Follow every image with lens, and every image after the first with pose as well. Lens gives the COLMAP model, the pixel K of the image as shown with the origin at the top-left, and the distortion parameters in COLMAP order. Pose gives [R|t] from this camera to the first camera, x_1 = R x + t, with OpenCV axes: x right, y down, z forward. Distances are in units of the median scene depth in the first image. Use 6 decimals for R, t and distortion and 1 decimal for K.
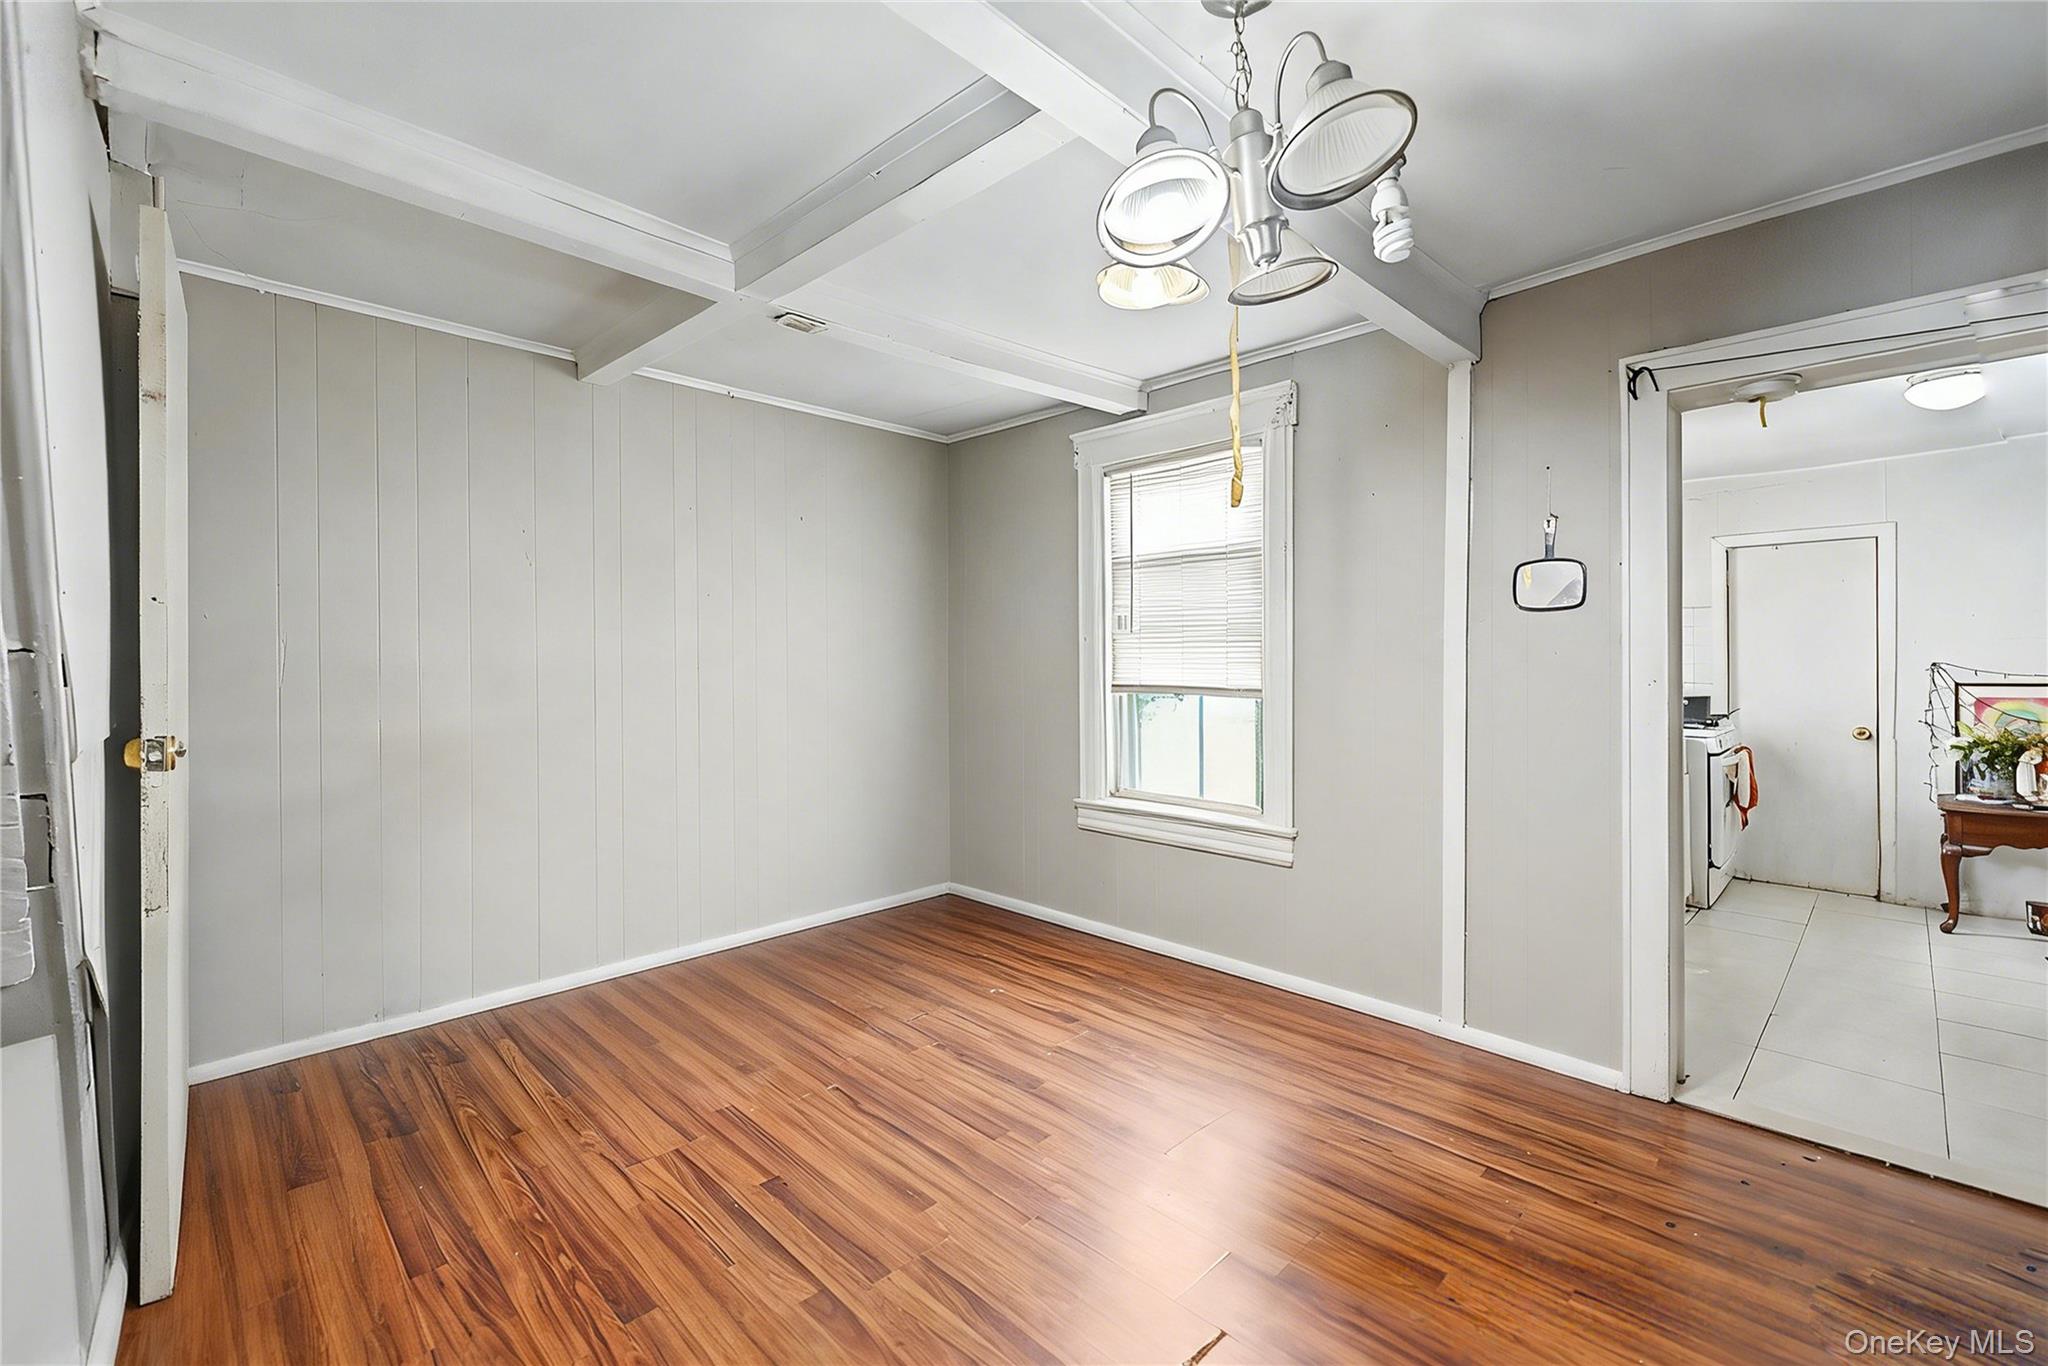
lens RADIAL K [[881.1, 0, 1024.0], [0, 881.1, 683.0], [0, 0, 1]] dist [-0.000138, 0.000001]
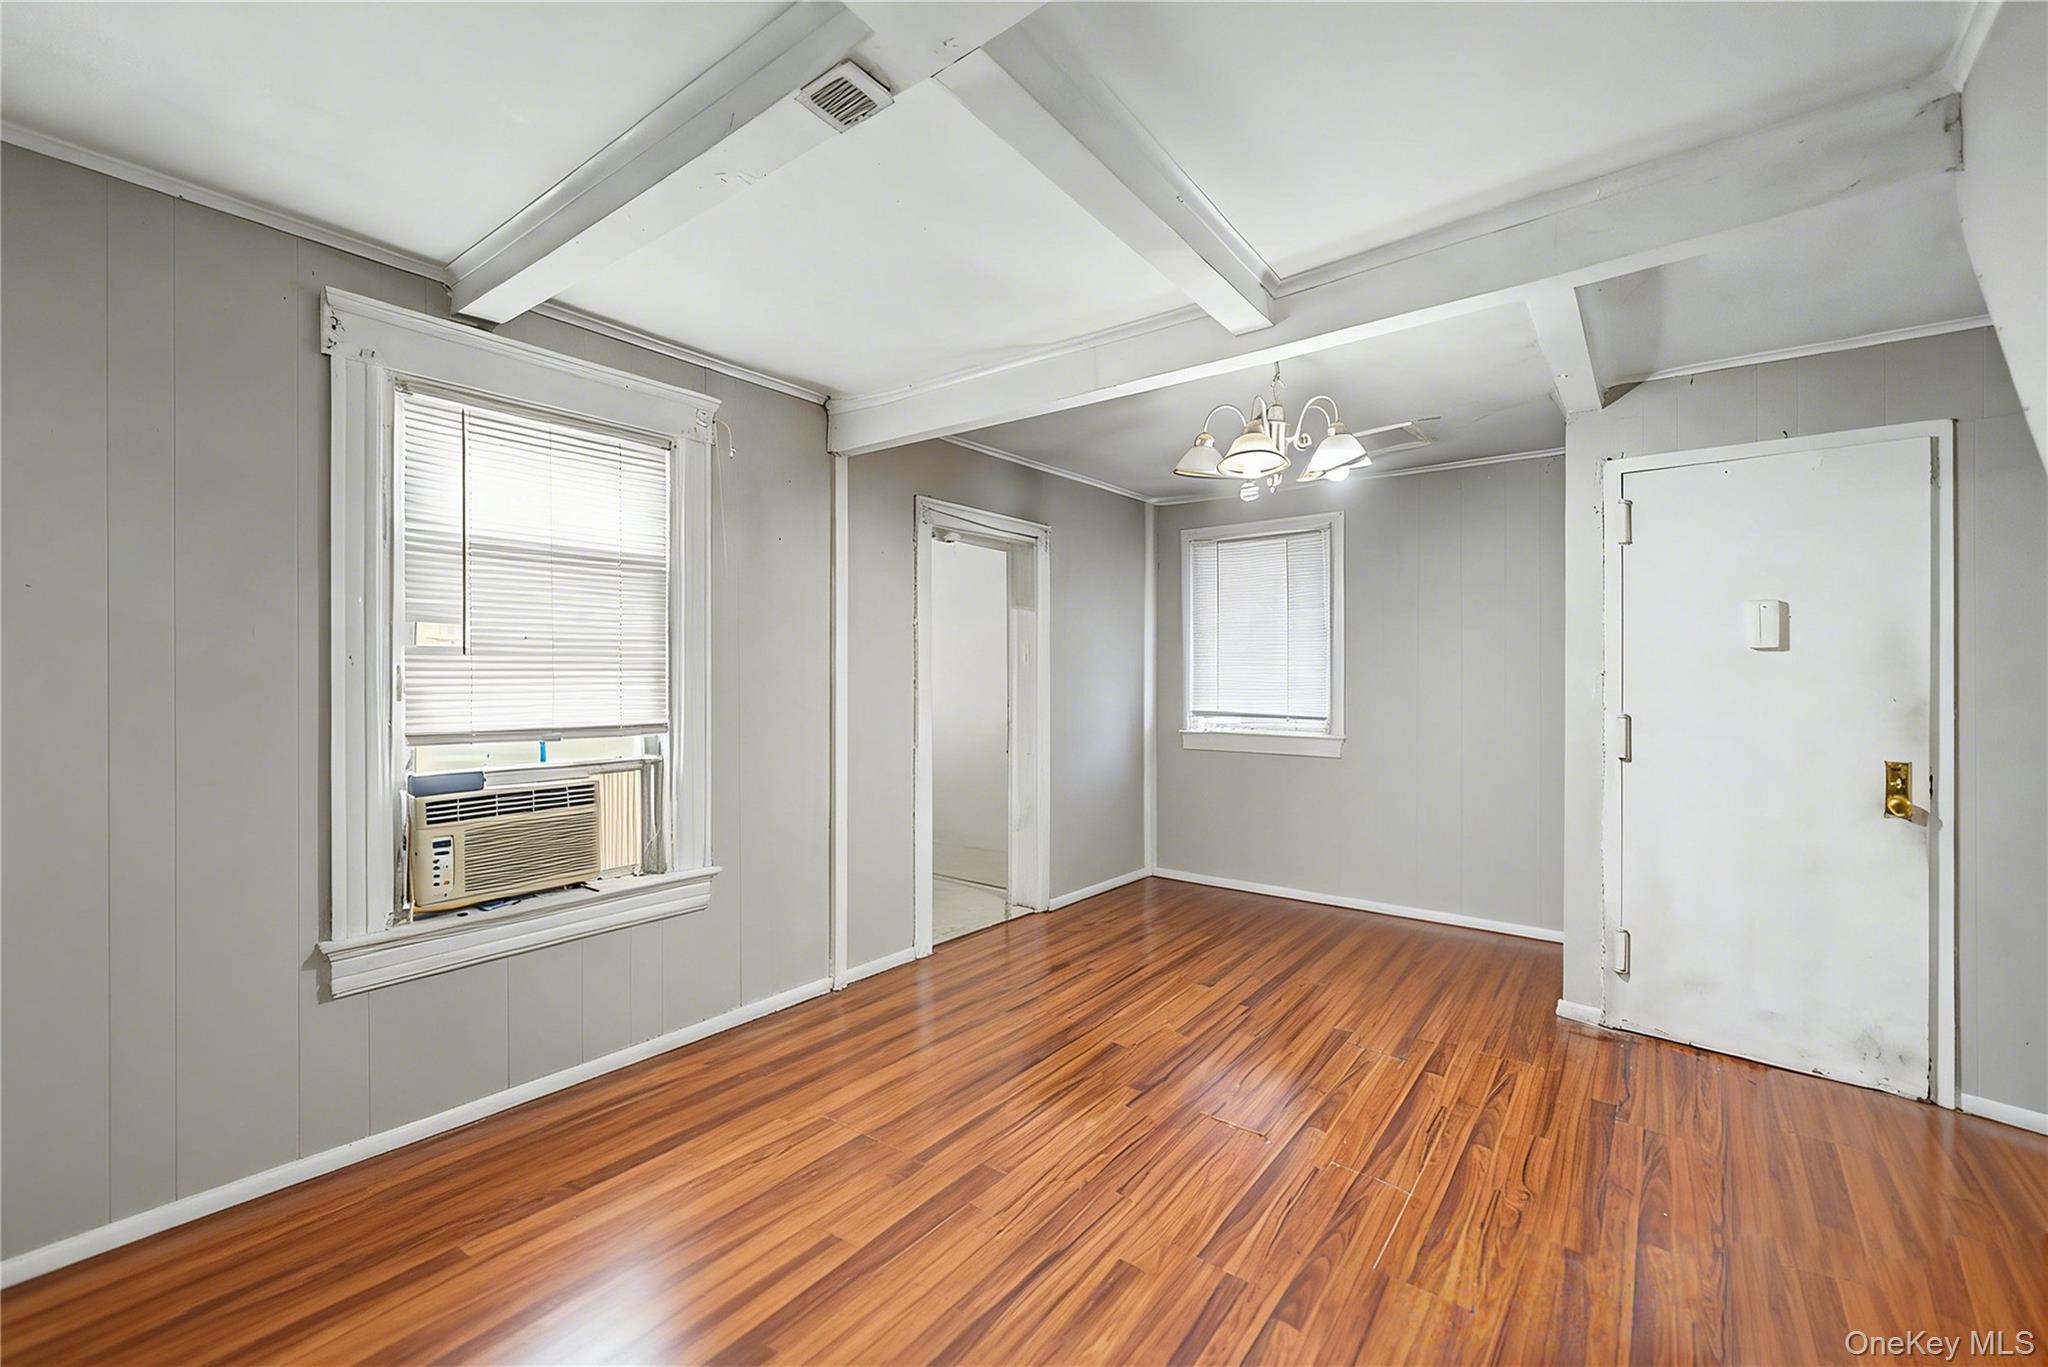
lens RADIAL K [[837.1, 0, 1024.0], [0, 837.1, 683.5], [0, 0, 1]] dist [-0.000157, -0.000017]
pose [[-0.139634, -0.013296, 0.990114, -0.605842], [0.021786, 0.999627, 0.016496, -0.038490], [-0.989964, 0.023874, -0.139292, 0.745061]]
